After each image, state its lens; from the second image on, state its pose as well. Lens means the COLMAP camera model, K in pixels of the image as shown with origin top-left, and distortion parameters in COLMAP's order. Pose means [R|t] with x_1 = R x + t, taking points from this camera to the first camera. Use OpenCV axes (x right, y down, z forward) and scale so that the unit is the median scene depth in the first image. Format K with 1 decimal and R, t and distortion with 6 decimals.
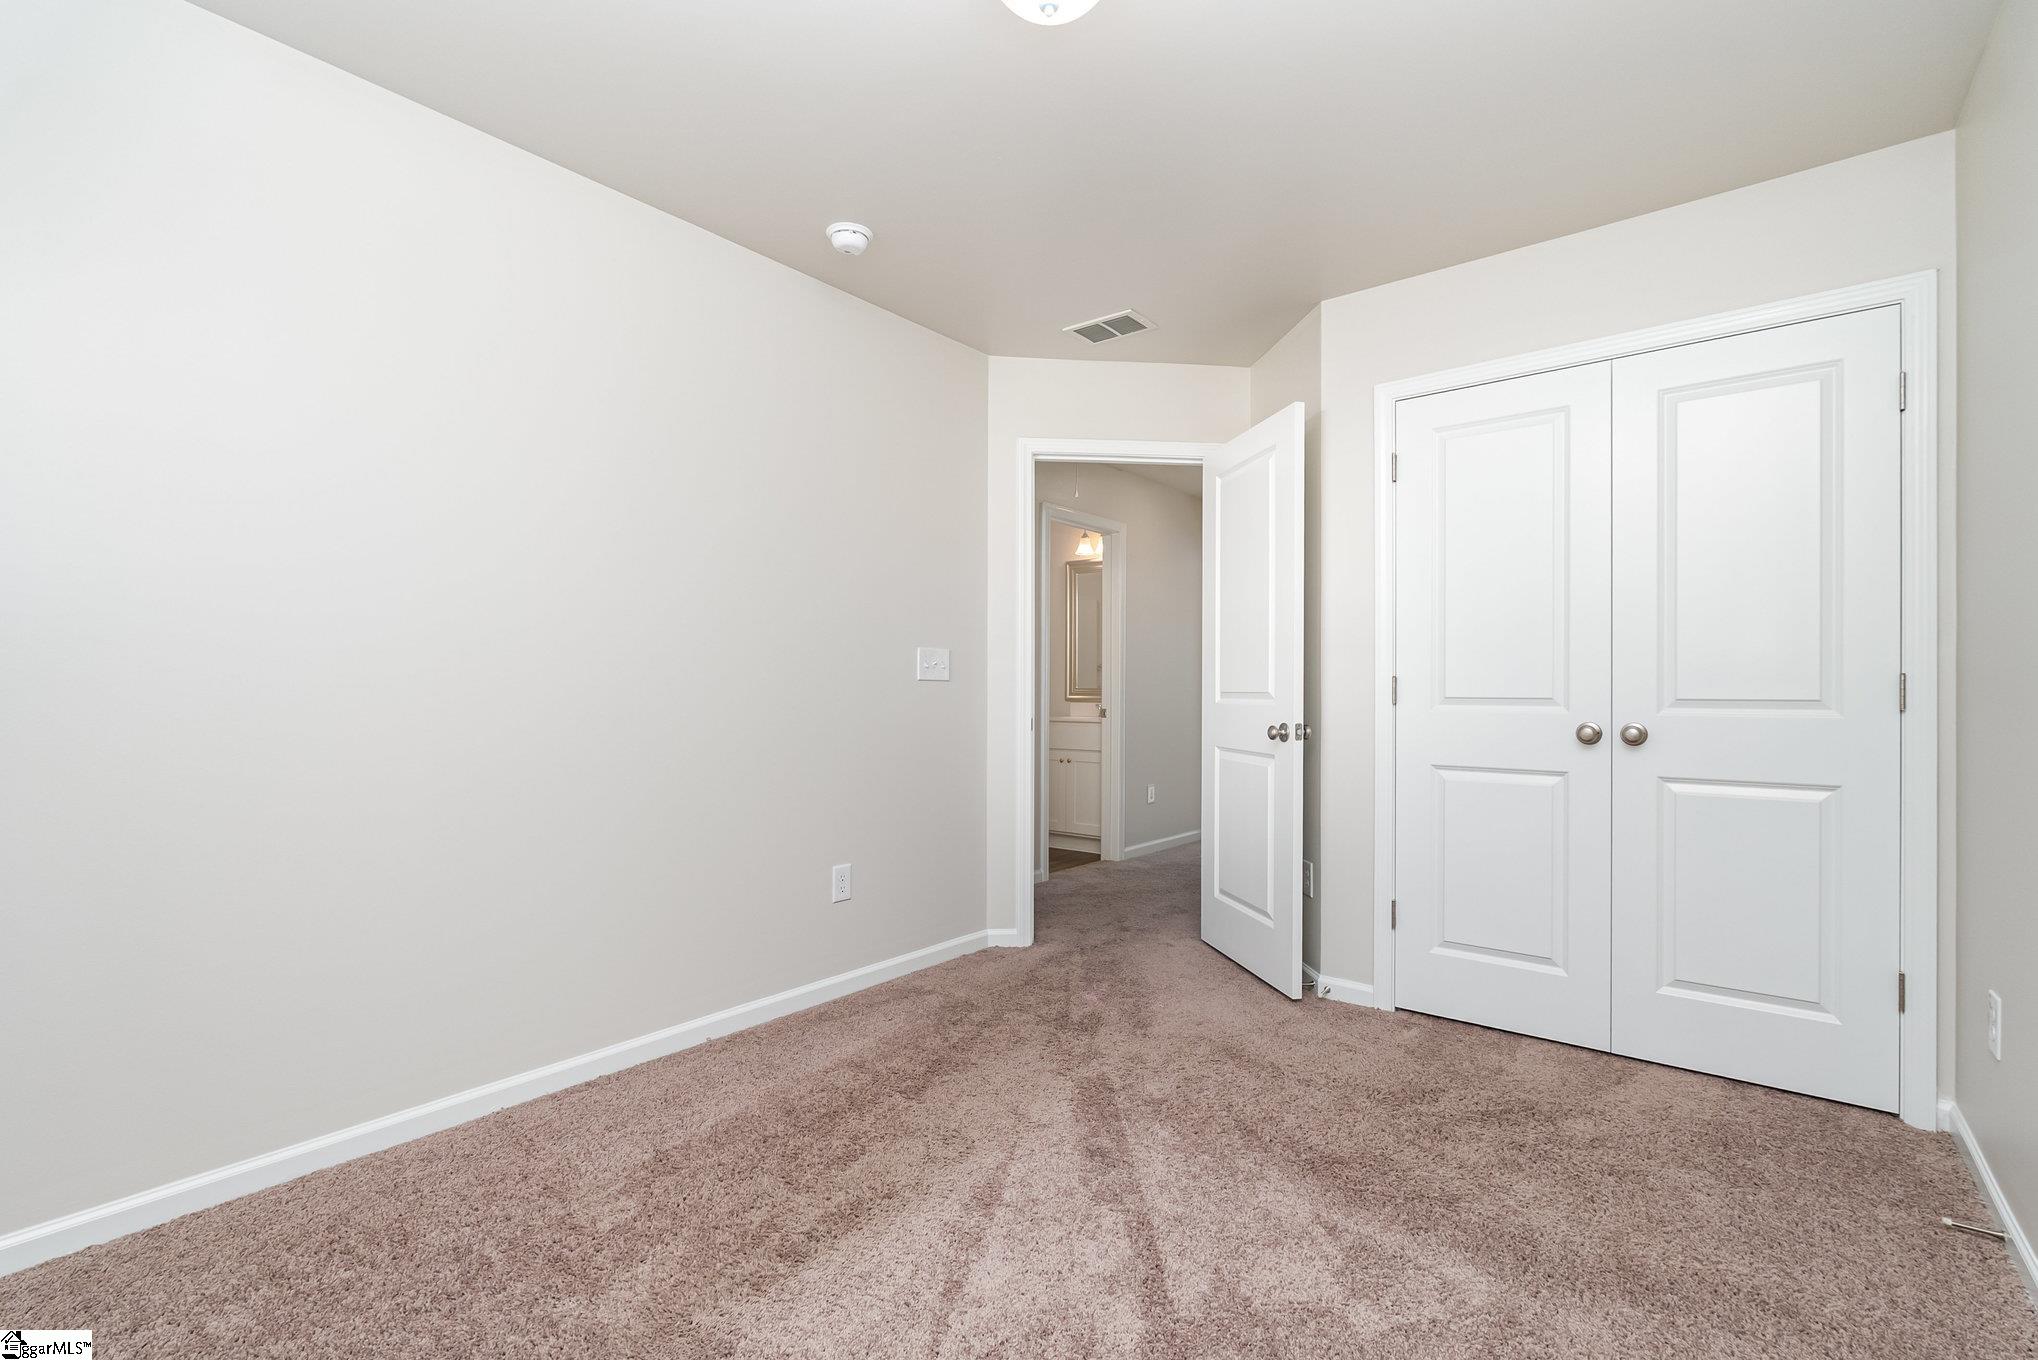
lens RADIAL K [[903.8, 0, 1021.3], [0, 903.8, 691.7], [0, 0, 1]] dist [-0.003686, -0.000727]
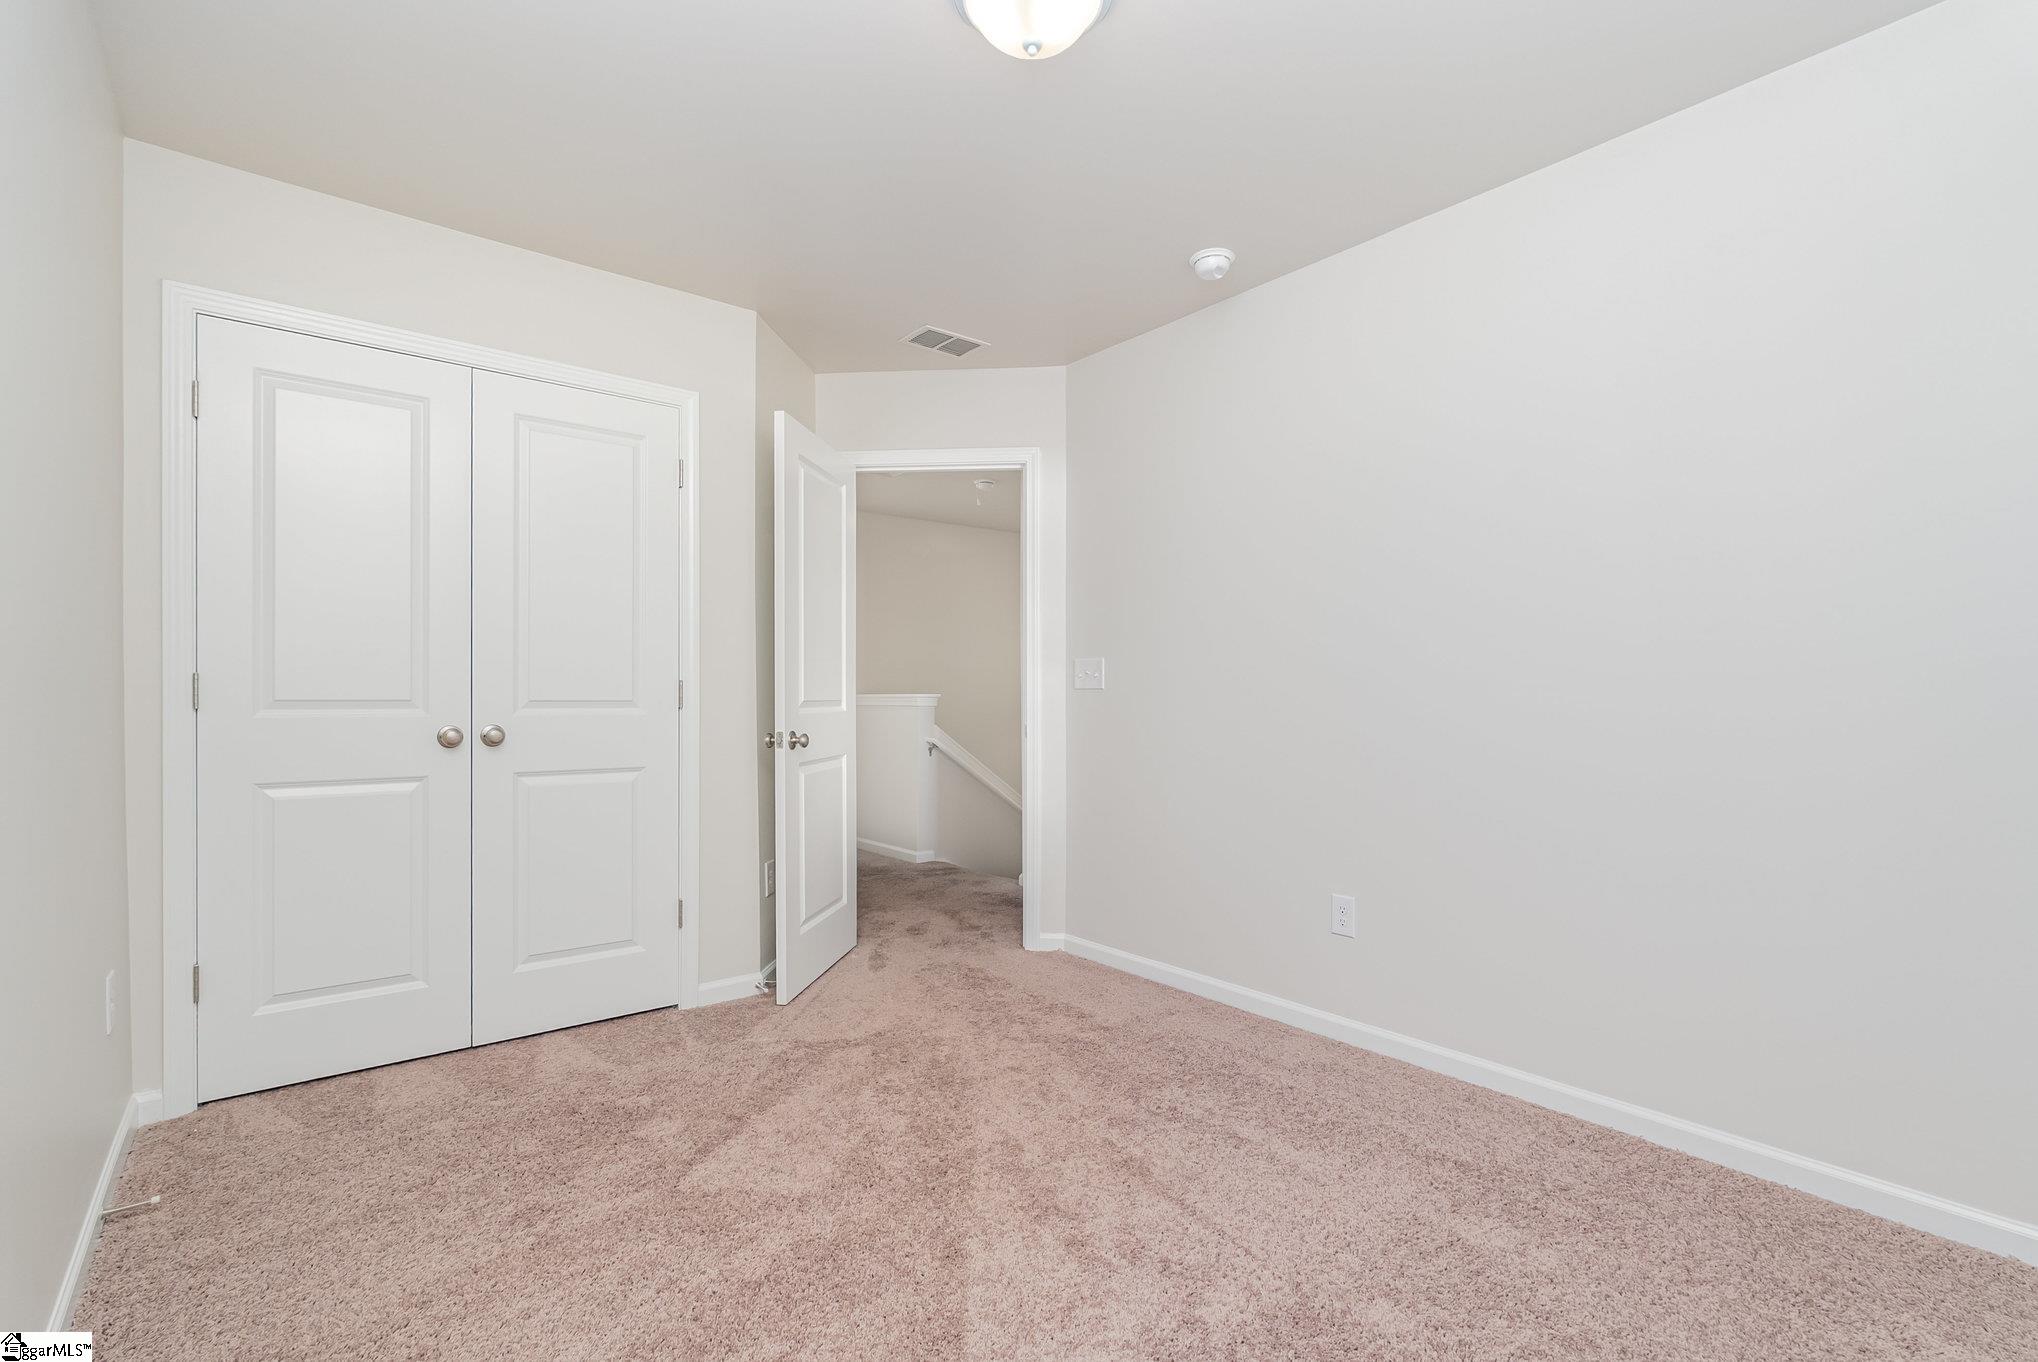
lens RADIAL K [[903.8, 0, 1024.6], [0, 903.8, 692.0], [0, 0, 1]] dist [-0.003686, -0.000727]
pose [[0.184899, 0.005698, 0.982741, -0.230137], [-0.006092, 0.999971, -0.004652, -0.001053], [-0.982739, -0.005127, 0.184928, 0.188962]]
